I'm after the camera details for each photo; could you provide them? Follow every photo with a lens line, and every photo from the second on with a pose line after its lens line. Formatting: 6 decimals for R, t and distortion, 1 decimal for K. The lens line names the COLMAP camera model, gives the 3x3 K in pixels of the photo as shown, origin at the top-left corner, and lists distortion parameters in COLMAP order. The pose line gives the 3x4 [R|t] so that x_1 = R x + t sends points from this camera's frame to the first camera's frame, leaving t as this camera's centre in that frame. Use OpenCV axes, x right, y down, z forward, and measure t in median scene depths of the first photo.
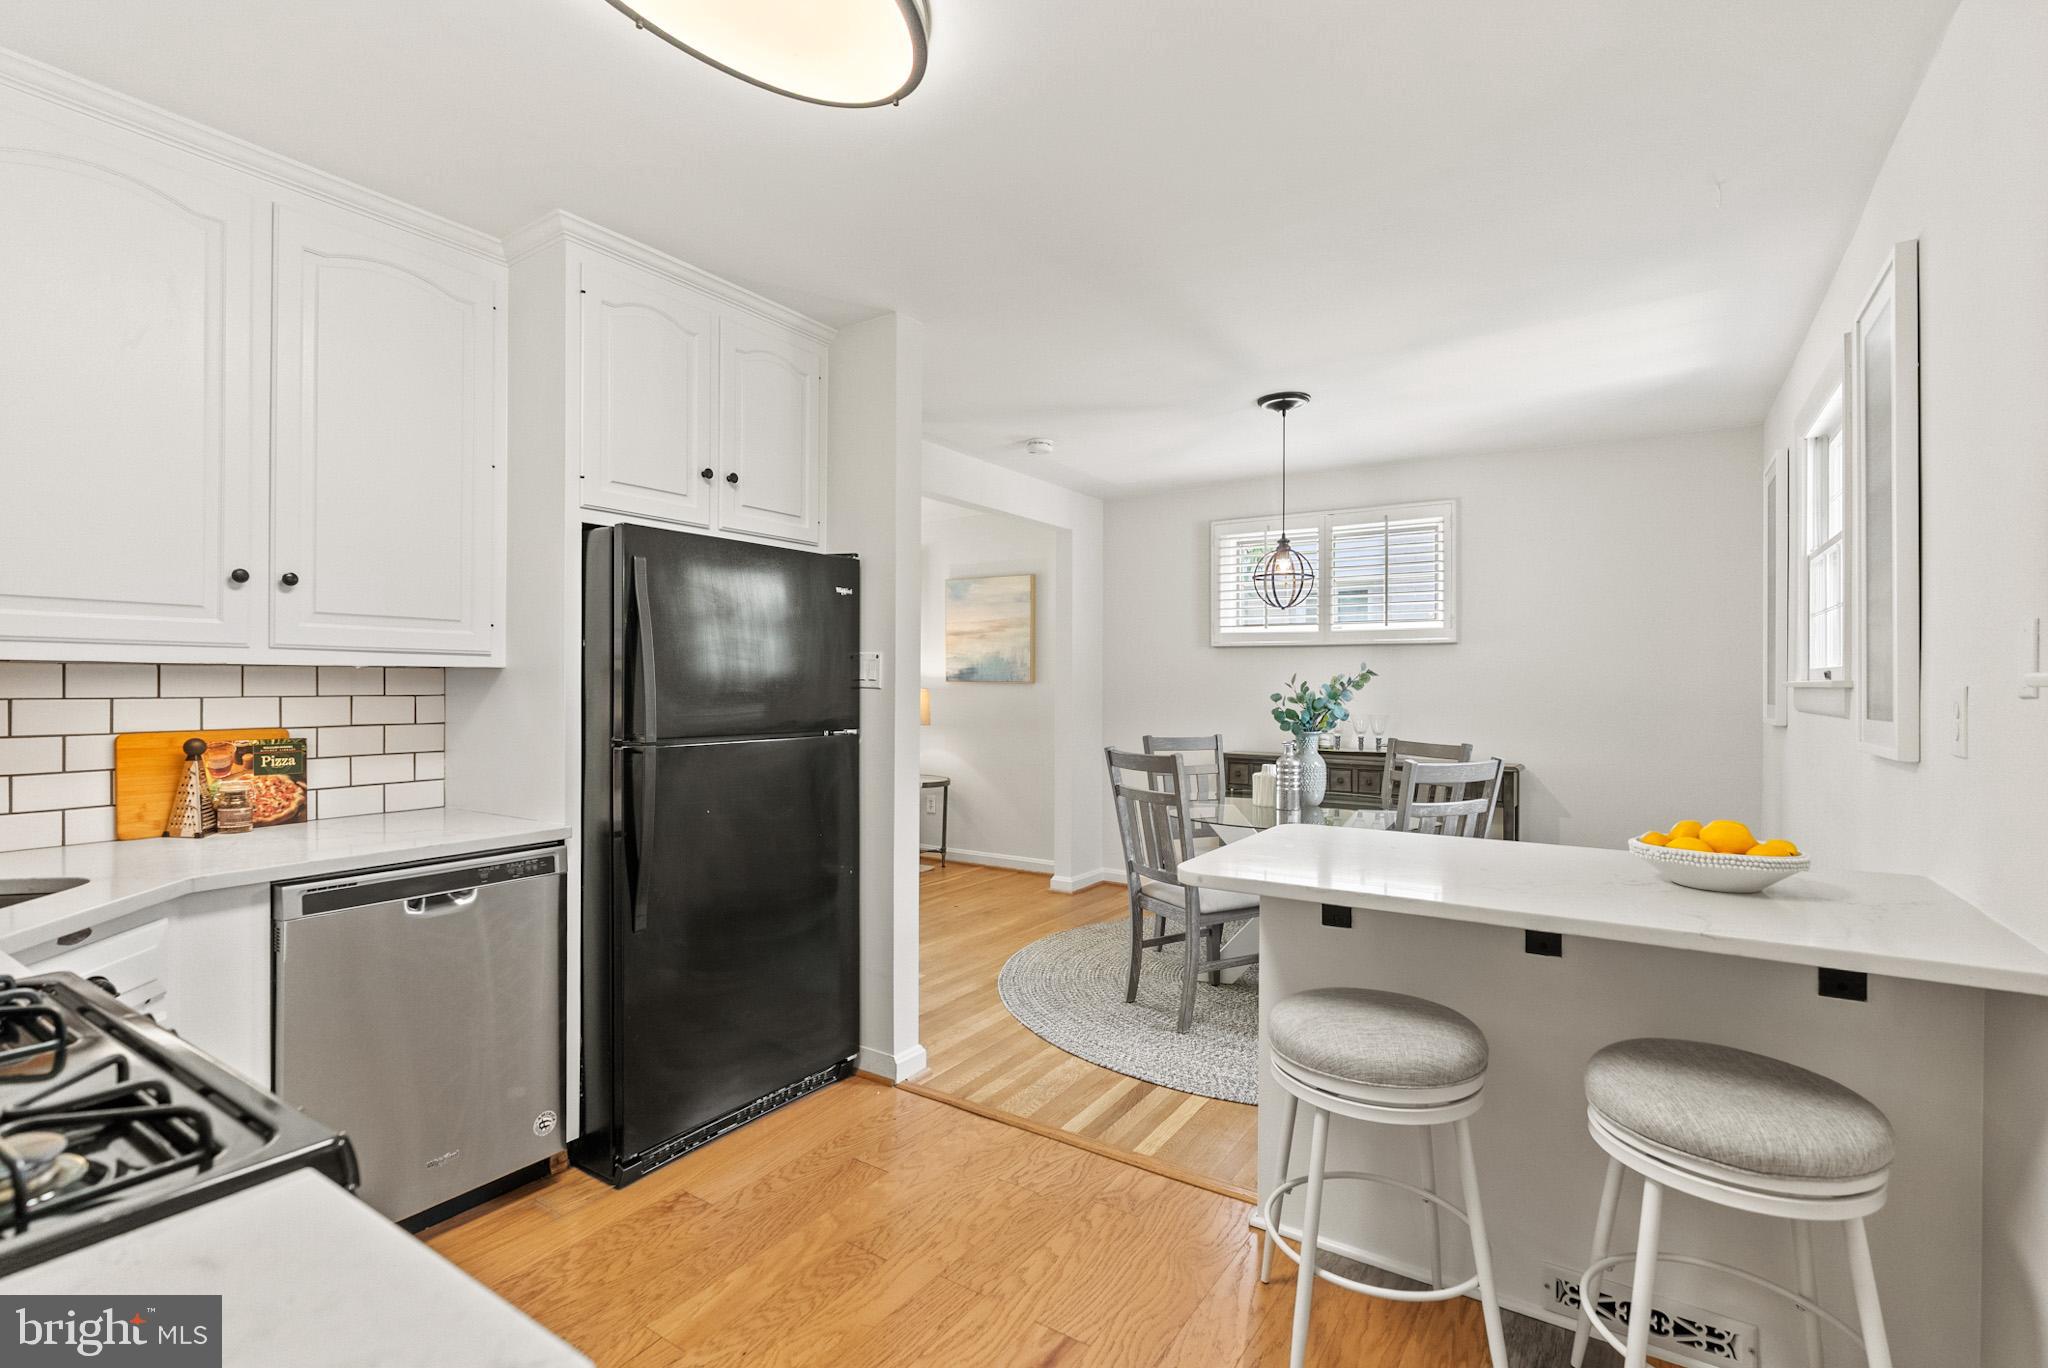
lens RADIAL K [[932.5, 0, 1020.0], [0, 932.5, 694.4], [0, 0, 1]] dist [-0.001460, 0.000192]
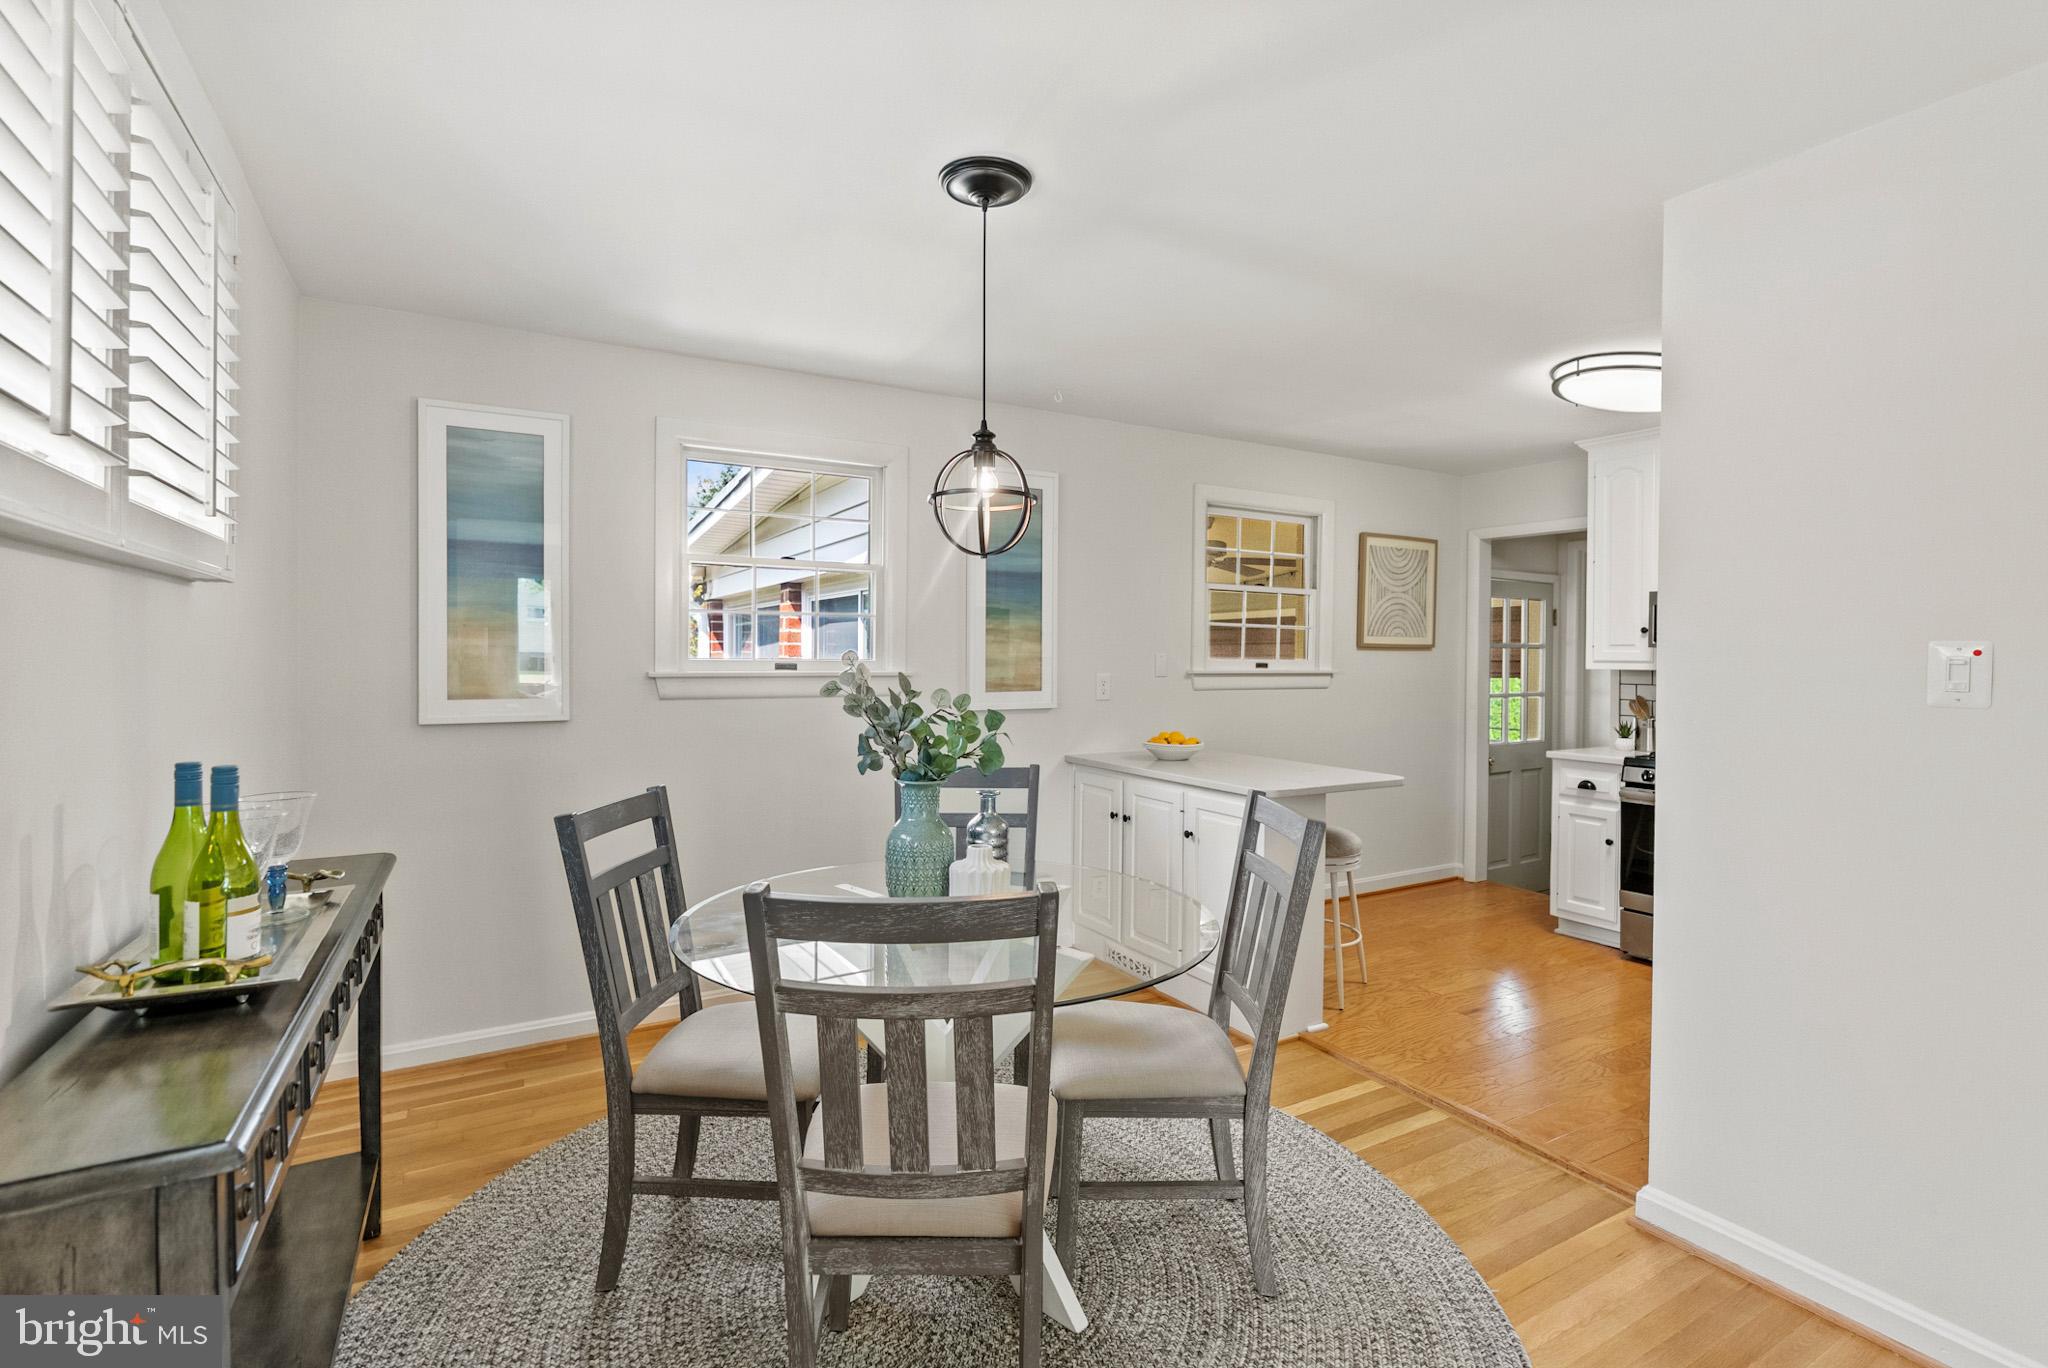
lens RADIAL K [[949.5, 0, 1024.0], [0, 949.5, 684.0], [0, 0, 1]] dist [-0.011566, 0.005204]
pose [[-0.891576, -0.025674, 0.452143, -0.000324], [-0.006056, 0.998978, 0.044783, -0.065749], [-0.452831, 0.037189, -0.890820, 2.371384]]
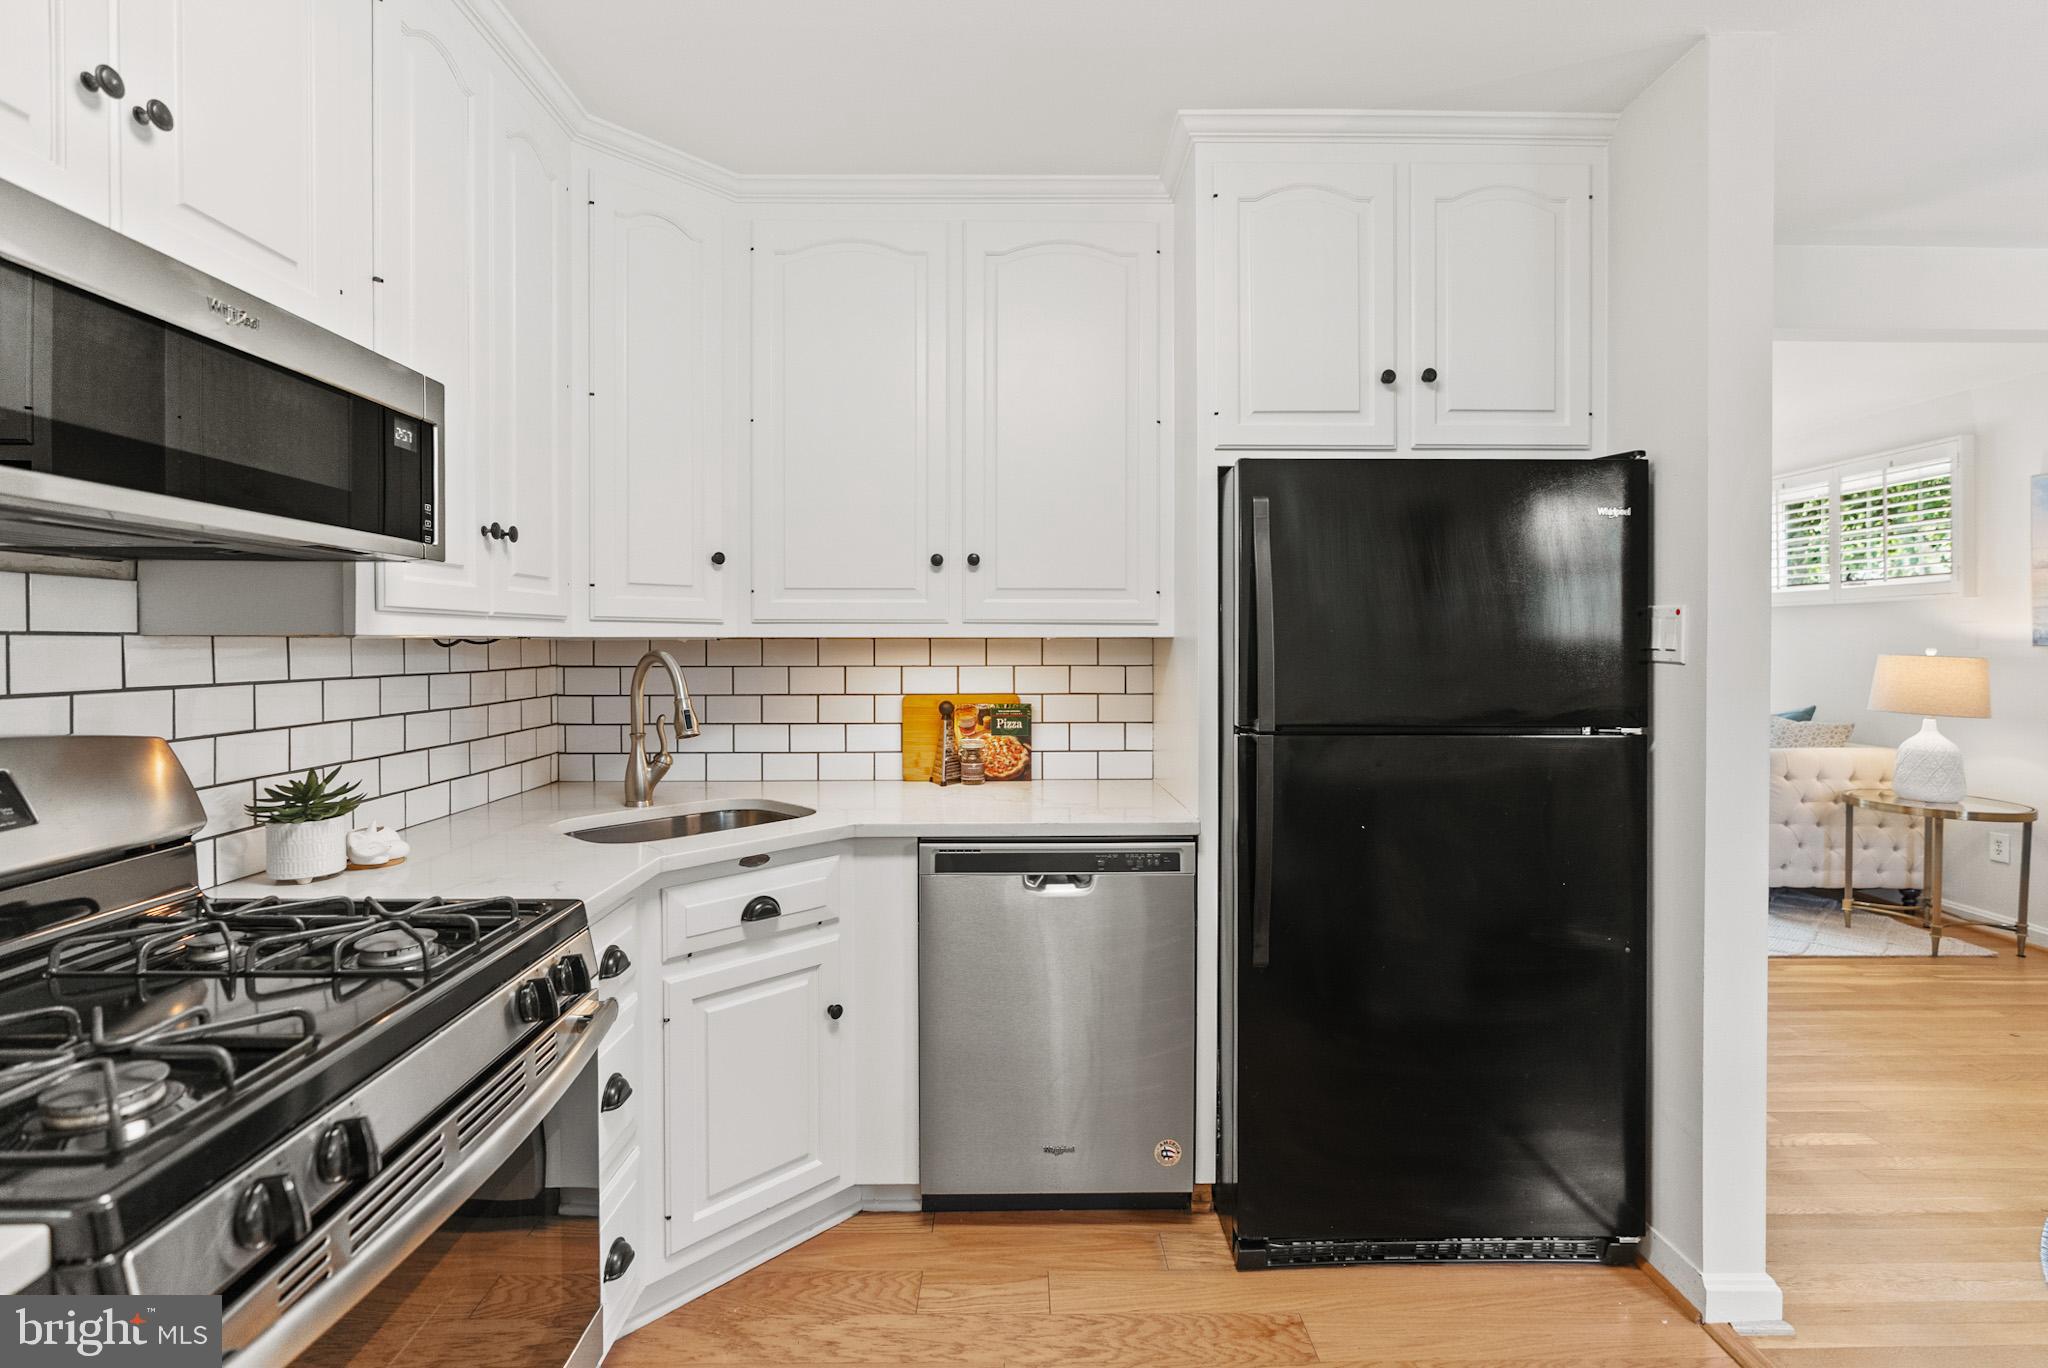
lens RADIAL K [[946.1, 0, 1018.4], [0, 946.1, 655.0], [0, 0, 1]] dist [-0.010345, 0.000822]
pose [[0.564287, 0.005115, -0.825563, 0.140229], [-0.007532, 0.999971, 0.001048, -0.011566], [0.825544, 0.005627, 0.564309, 0.358718]]
